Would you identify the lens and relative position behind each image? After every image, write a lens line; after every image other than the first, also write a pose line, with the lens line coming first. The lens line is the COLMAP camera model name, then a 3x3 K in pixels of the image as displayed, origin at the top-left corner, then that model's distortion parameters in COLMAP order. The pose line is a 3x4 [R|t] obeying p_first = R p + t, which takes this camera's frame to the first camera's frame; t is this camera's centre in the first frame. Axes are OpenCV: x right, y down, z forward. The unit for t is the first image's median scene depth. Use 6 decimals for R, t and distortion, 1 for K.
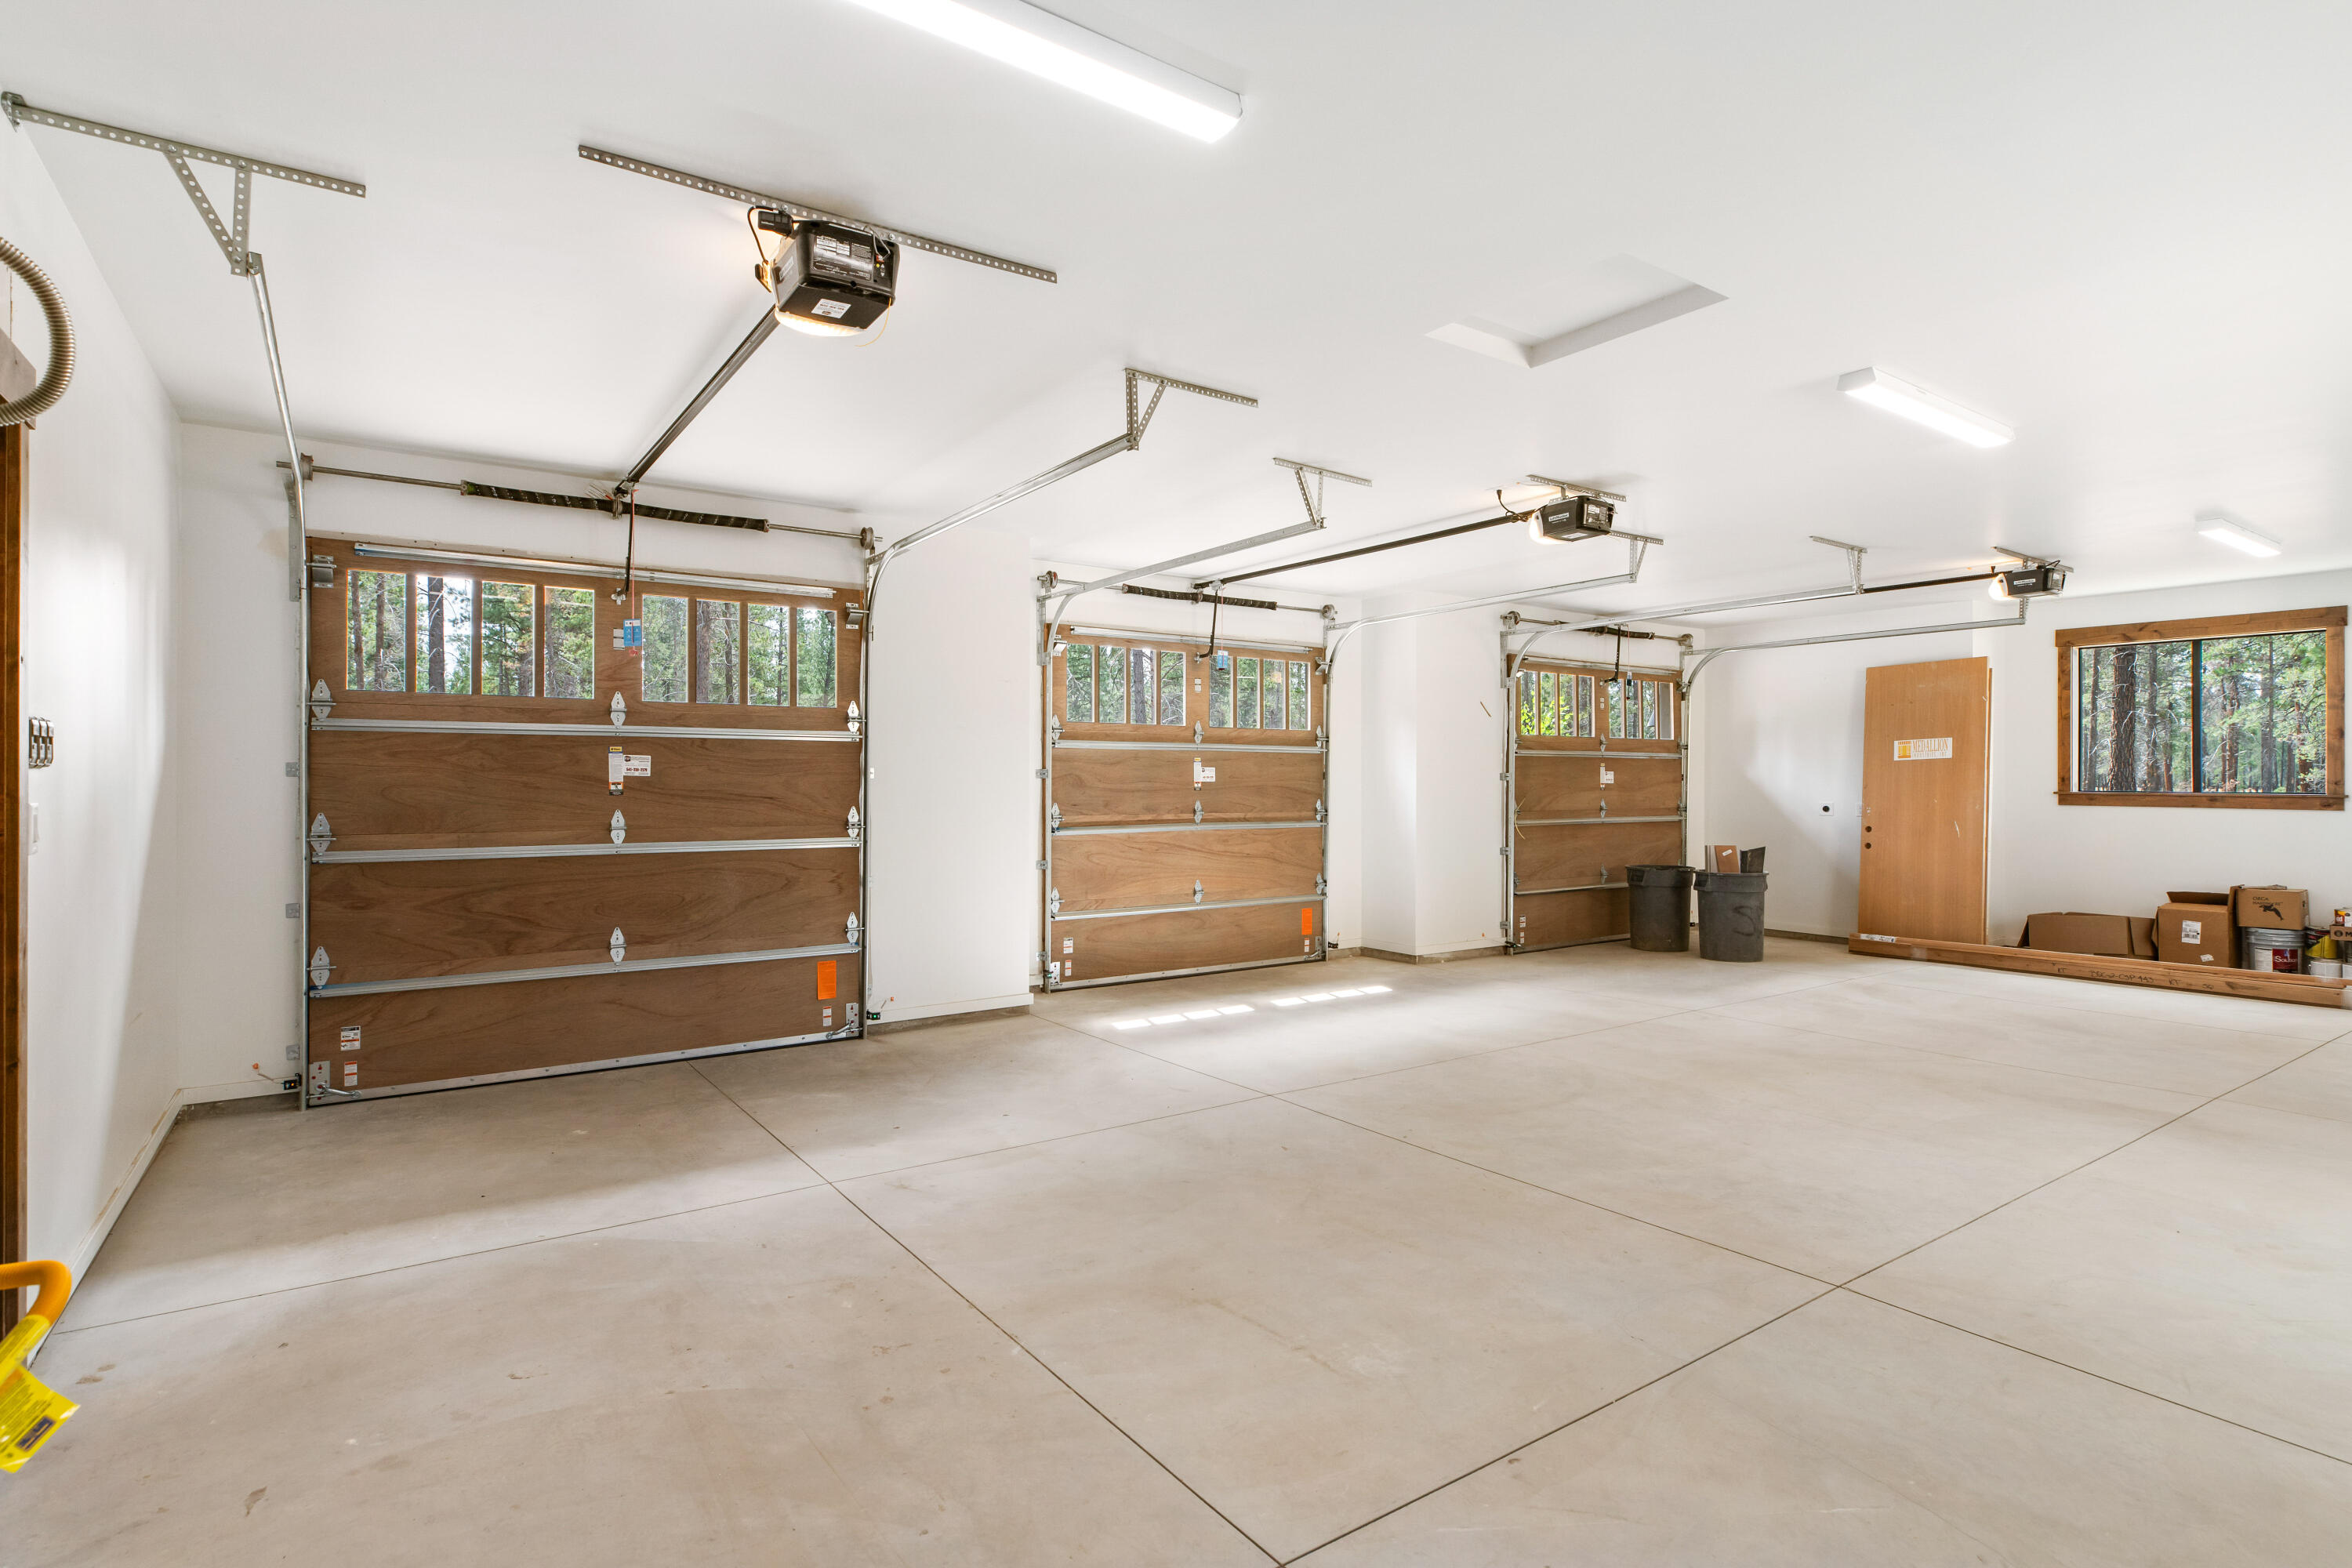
lens RADIAL K [[1174.4, 0, 1178.5], [0, 1174.4, 781.5], [0, 0, 1]] dist [0.001317, 0.000221]
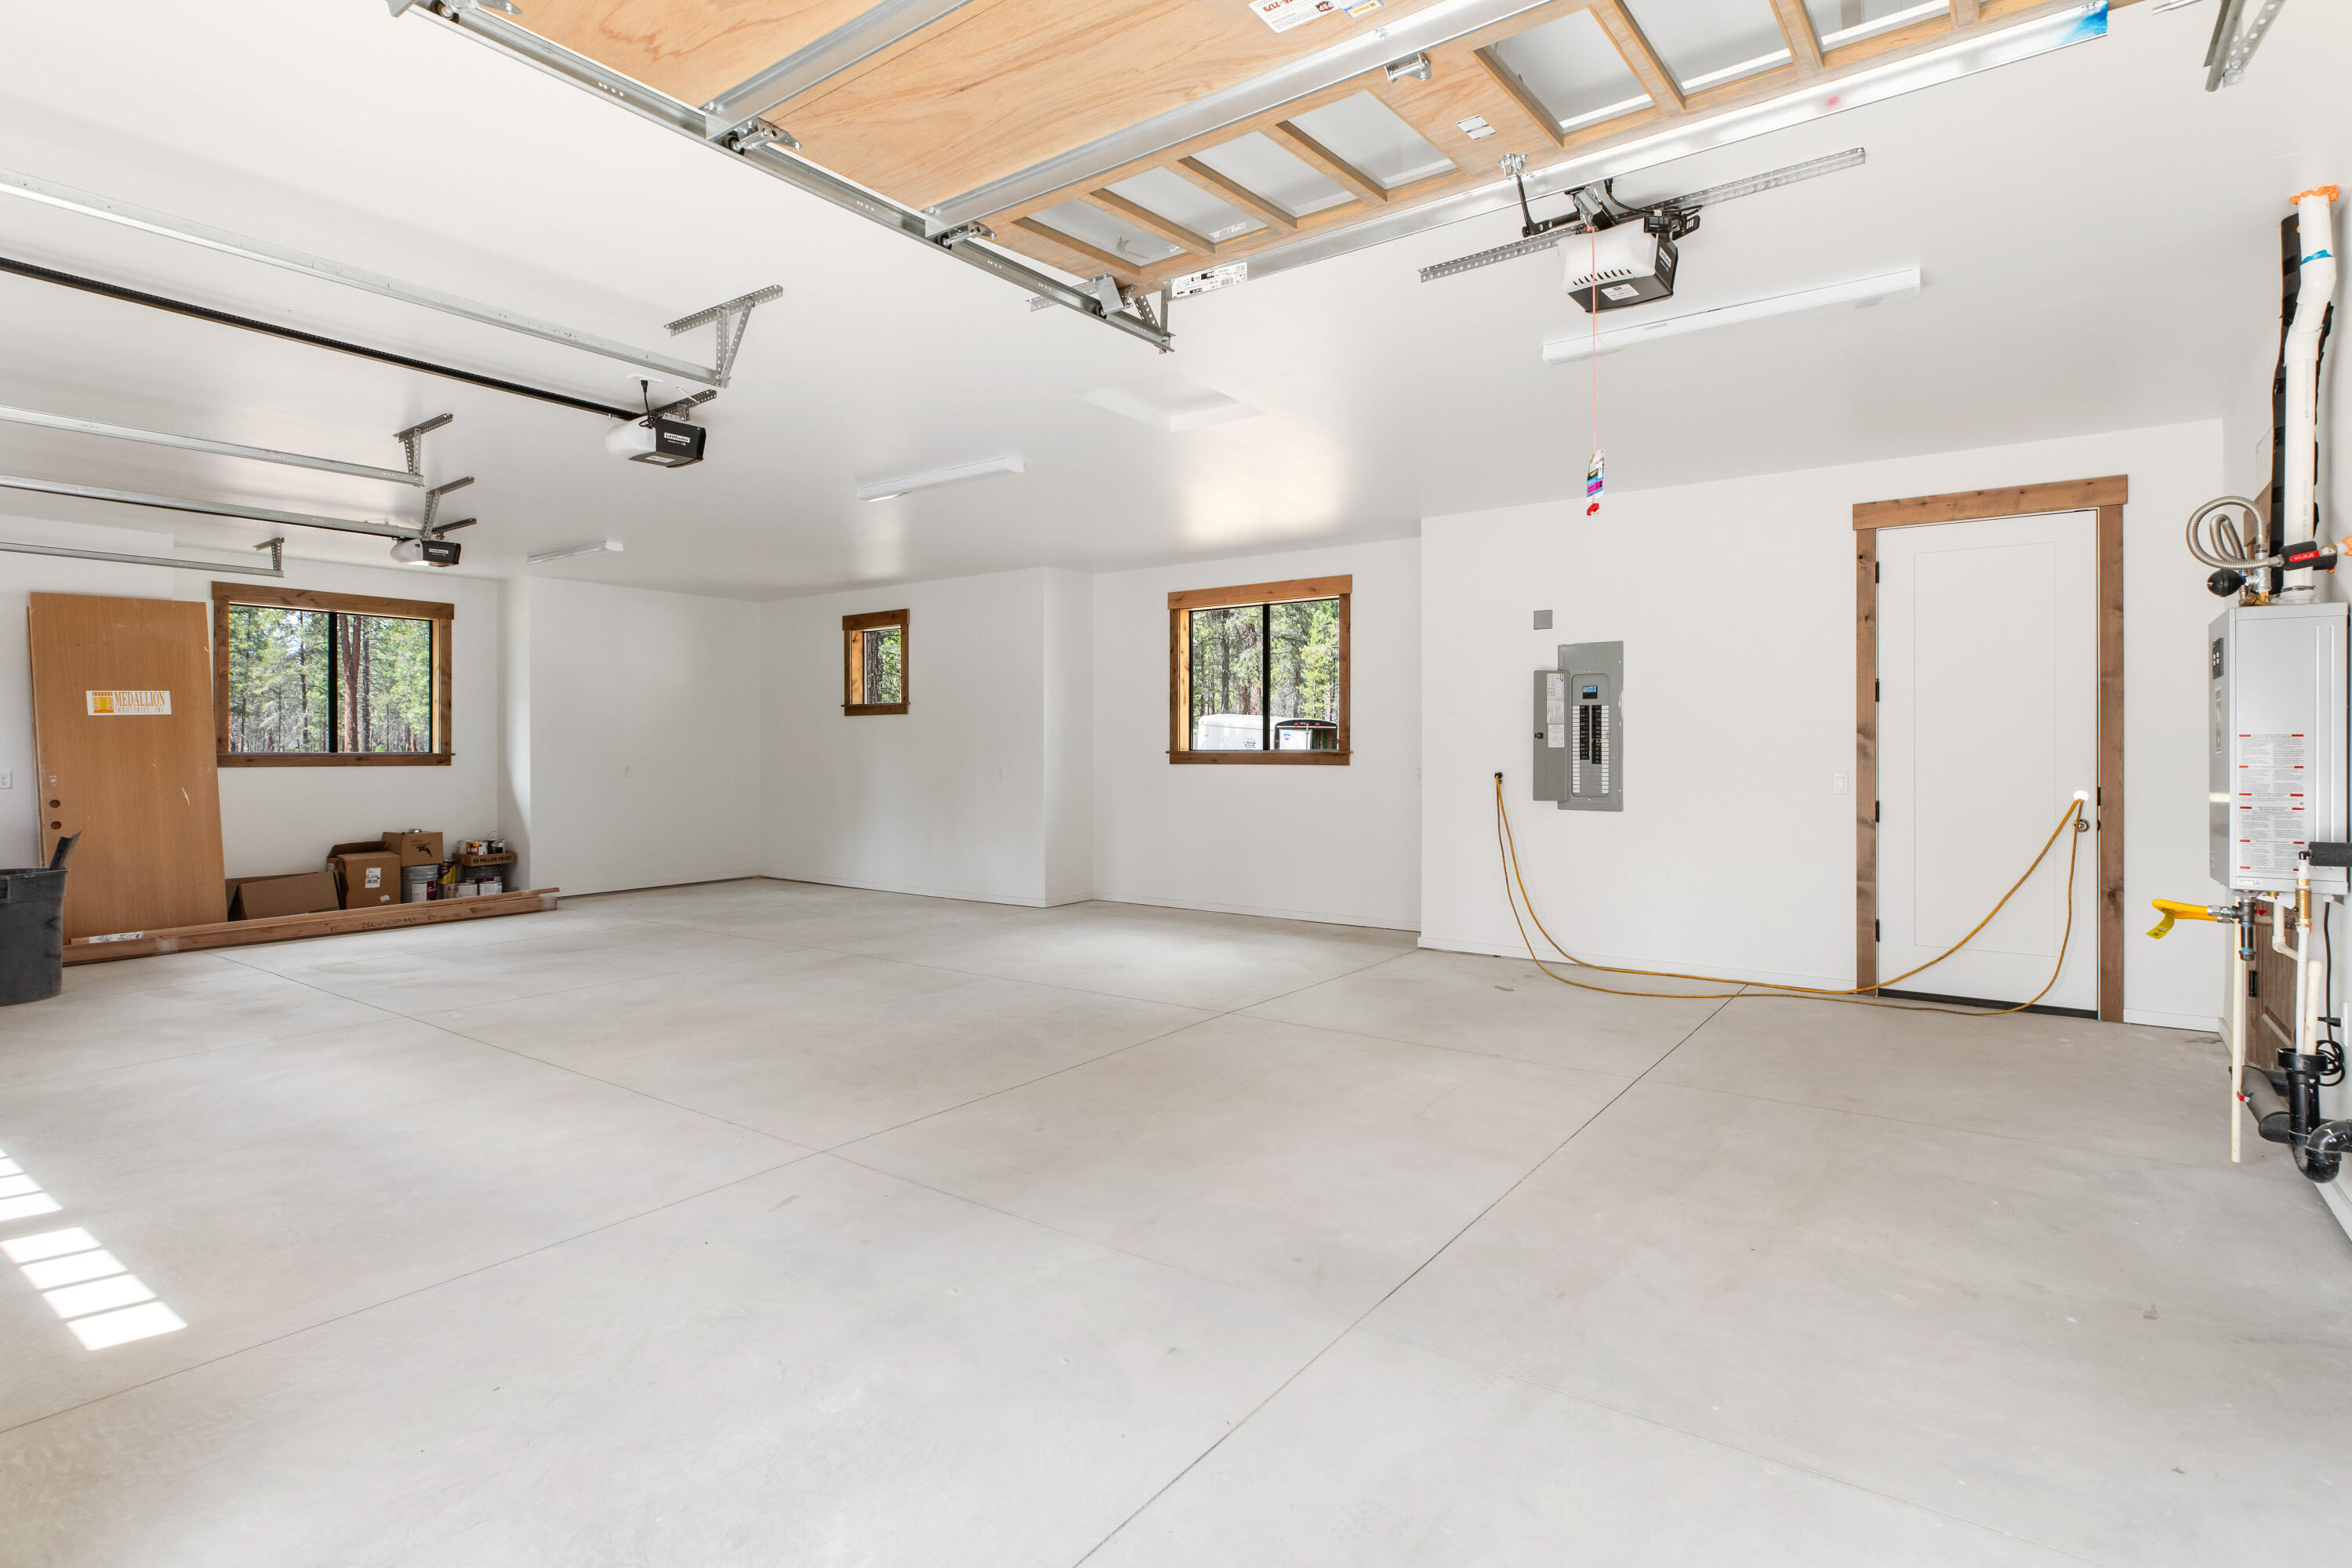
lens RADIAL K [[1174.4, 0, 1177.7], [0, 1174.4, 771.2], [0, 0, 1]] dist [0.001317, 0.000221]
pose [[-0.319738, -0.019315, 0.947309, -0.436126], [0.002686, 0.999770, 0.021291, 0.005673], [-0.947502, 0.009353, -0.319612, 0.634680]]
